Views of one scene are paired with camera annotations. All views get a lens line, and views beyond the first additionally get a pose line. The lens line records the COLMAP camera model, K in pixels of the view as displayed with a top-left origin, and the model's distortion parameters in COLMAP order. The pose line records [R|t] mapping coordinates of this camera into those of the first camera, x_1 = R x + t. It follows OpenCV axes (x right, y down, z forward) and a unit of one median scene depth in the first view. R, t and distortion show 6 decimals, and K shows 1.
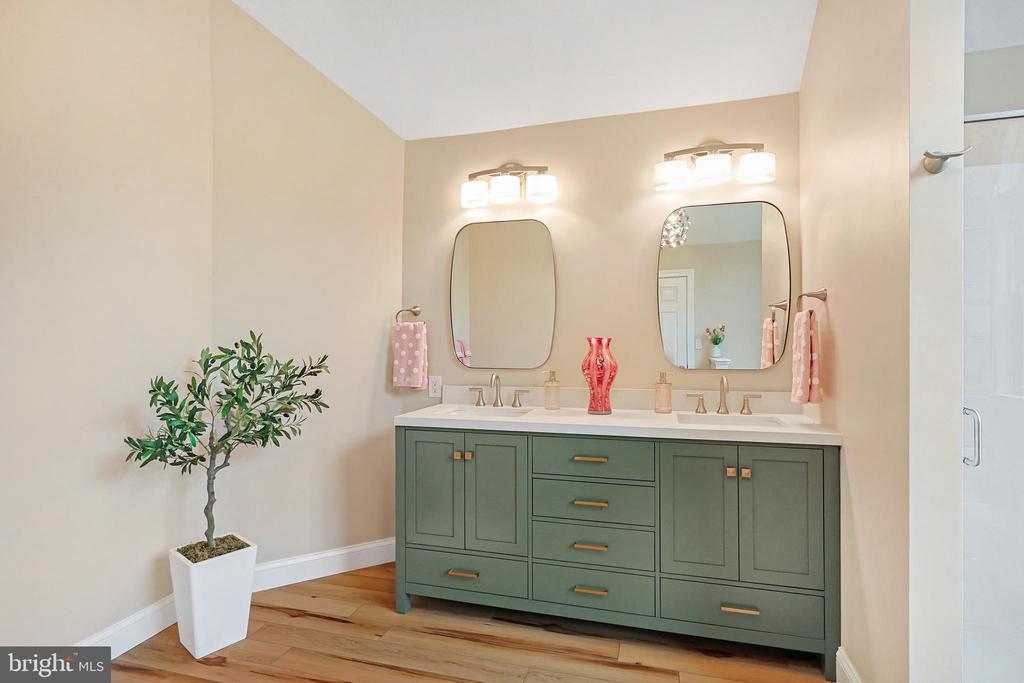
lens RADIAL K [[501.3, 0, 512.0], [0, 501.3, 341.5], [0, 0, 1]] dist [0.000713, 0.000063]
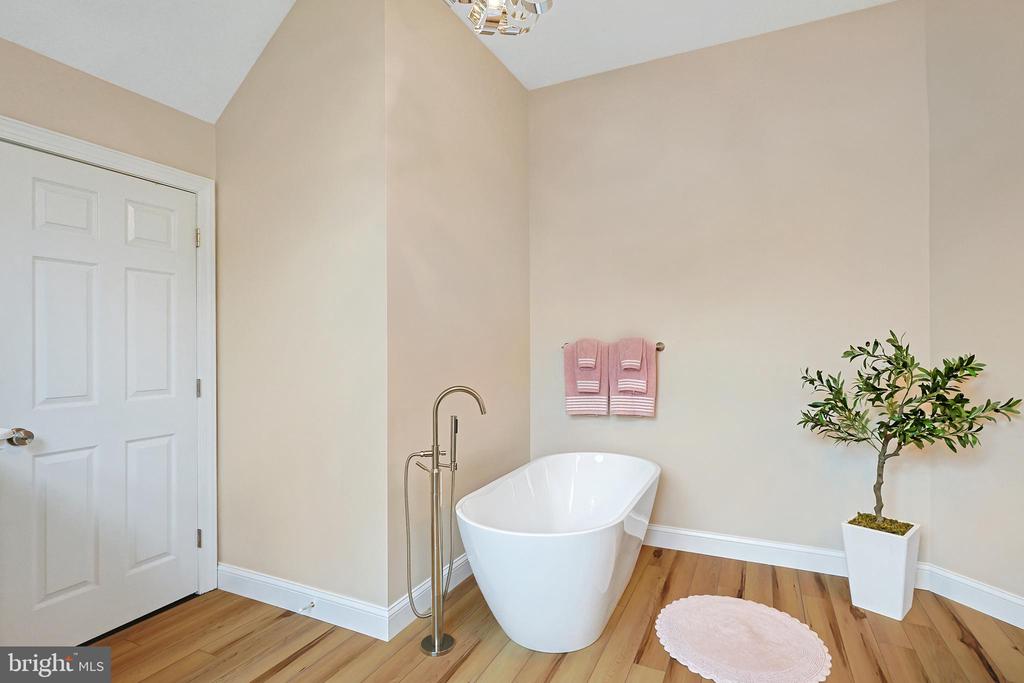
lens RADIAL K [[501.3, 0, 512.0], [0, 501.3, 341.5], [0, 0, 1]] dist [0.000713, 0.000063]
pose [[-0.165424, 0.002014, -0.986220, 0.624562], [0.009466, 0.999955, 0.000455, -0.004933], [0.986177, -0.009260, -0.165436, 0.364453]]
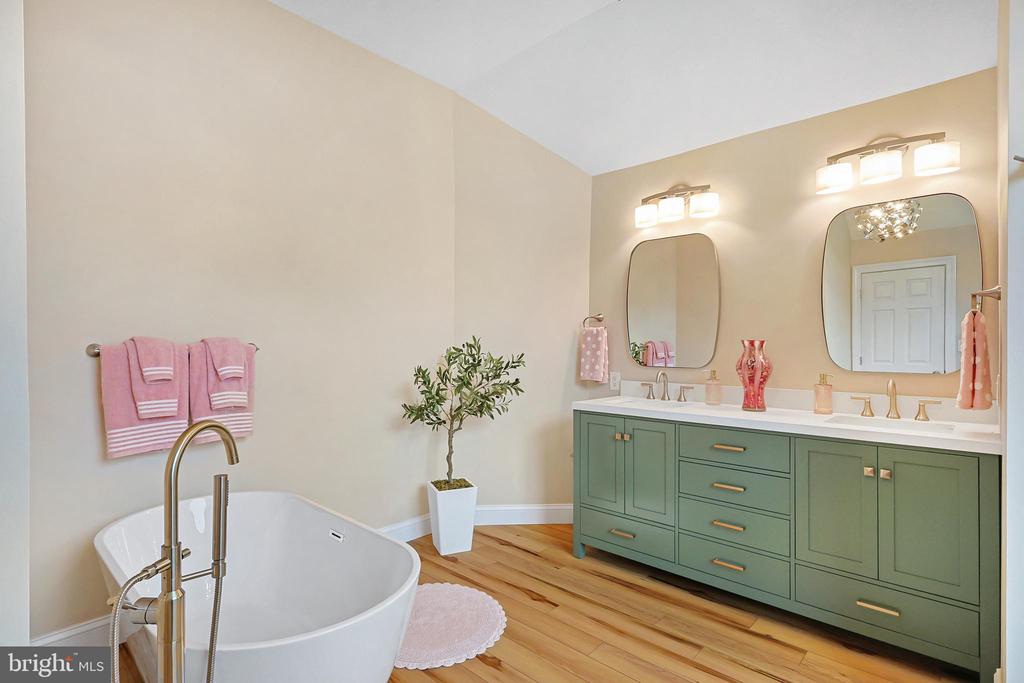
lens RADIAL K [[501.3, 0, 512.0], [0, 501.3, 341.5], [0, 0, 1]] dist [0.000713, 0.000063]
pose [[0.887671, -0.000022, -0.460478, 0.225484], [-0.000891, 0.999998, -0.001766, -0.002195], [0.460477, 0.001978, 0.887669, -0.209506]]
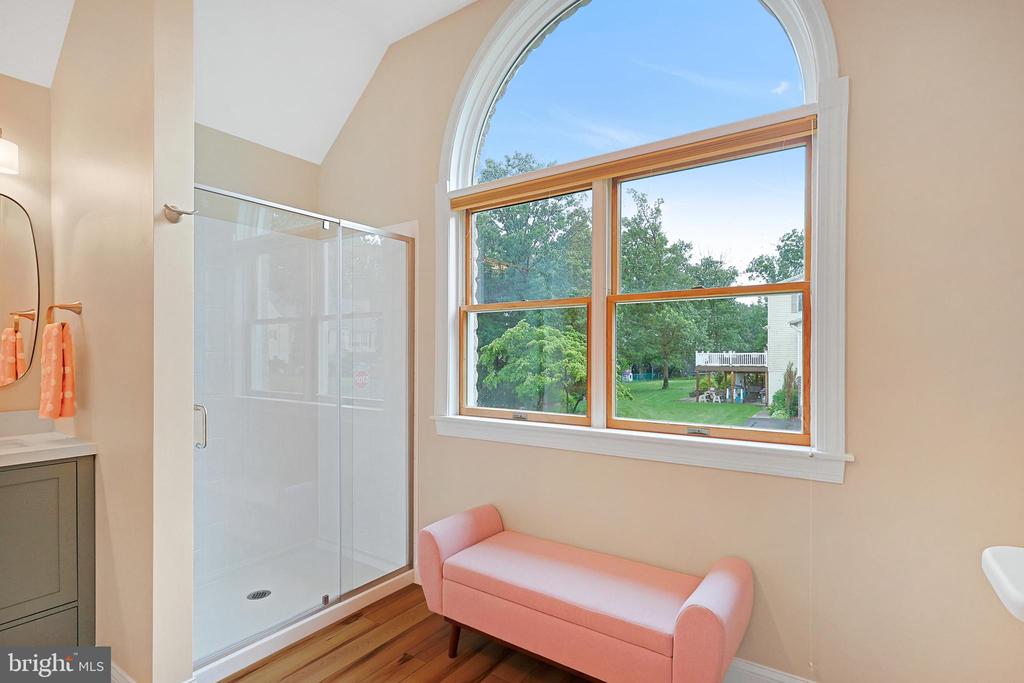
lens RADIAL K [[504.4, 0, 522.2], [0, 504.4, 359.8], [0, 0, 1]] dist [0.000080, 0.000253]
pose [[0.303224, -0.002906, 0.952915, -0.063479], [-0.003622, 0.999985, 0.004202, 0.002077], [-0.952912, -0.004726, 0.303209, -0.136331]]
